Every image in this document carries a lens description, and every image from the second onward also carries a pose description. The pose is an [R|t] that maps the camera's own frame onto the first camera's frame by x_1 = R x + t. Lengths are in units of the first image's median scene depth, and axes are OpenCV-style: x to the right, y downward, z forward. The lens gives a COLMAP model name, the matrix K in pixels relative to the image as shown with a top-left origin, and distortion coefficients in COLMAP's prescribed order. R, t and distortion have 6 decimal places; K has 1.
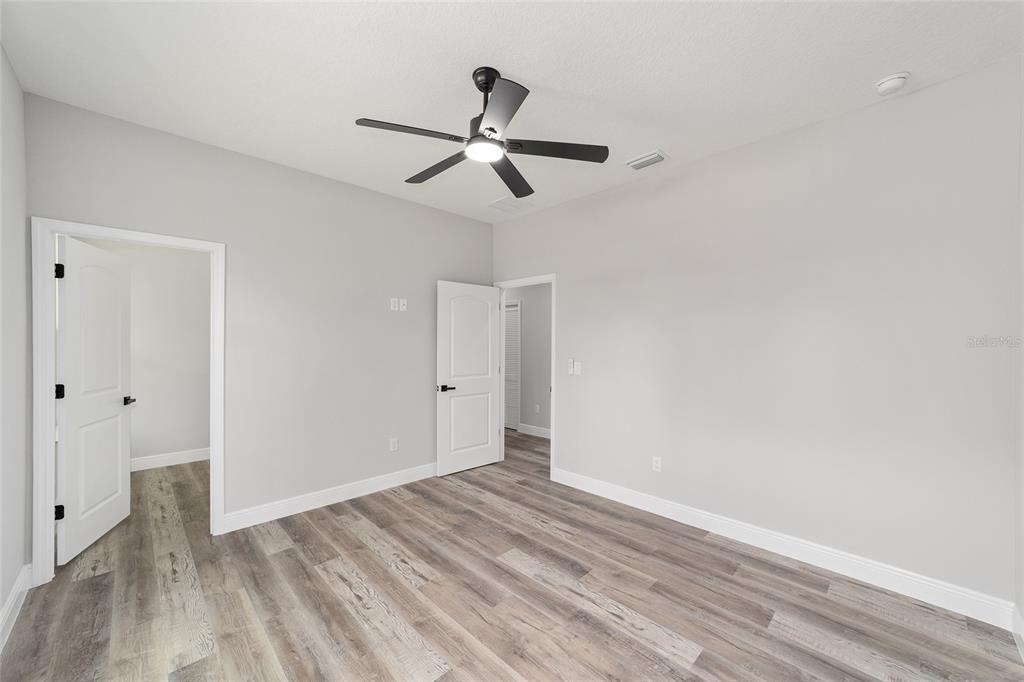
lens RADIAL K [[392.0, 0, 510.9], [0, 392.0, 342.2], [0, 0, 1]] dist [0.000474, 0.000036]
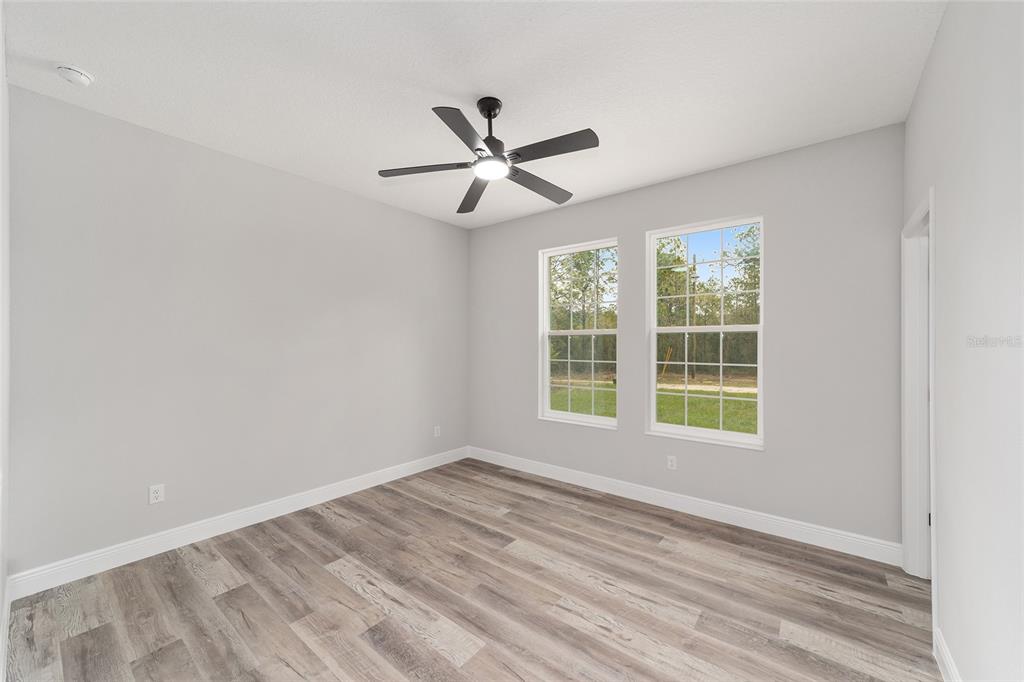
lens RADIAL K [[392.0, 0, 515.0], [0, 392.0, 342.0], [0, 0, 1]] dist [0.000474, 0.000036]
pose [[-0.991317, -0.005258, -0.131387, 0.008433], [-0.004323, 0.999963, -0.007403, 0.003258], [0.131421, -0.006771, -0.991304, 2.003695]]
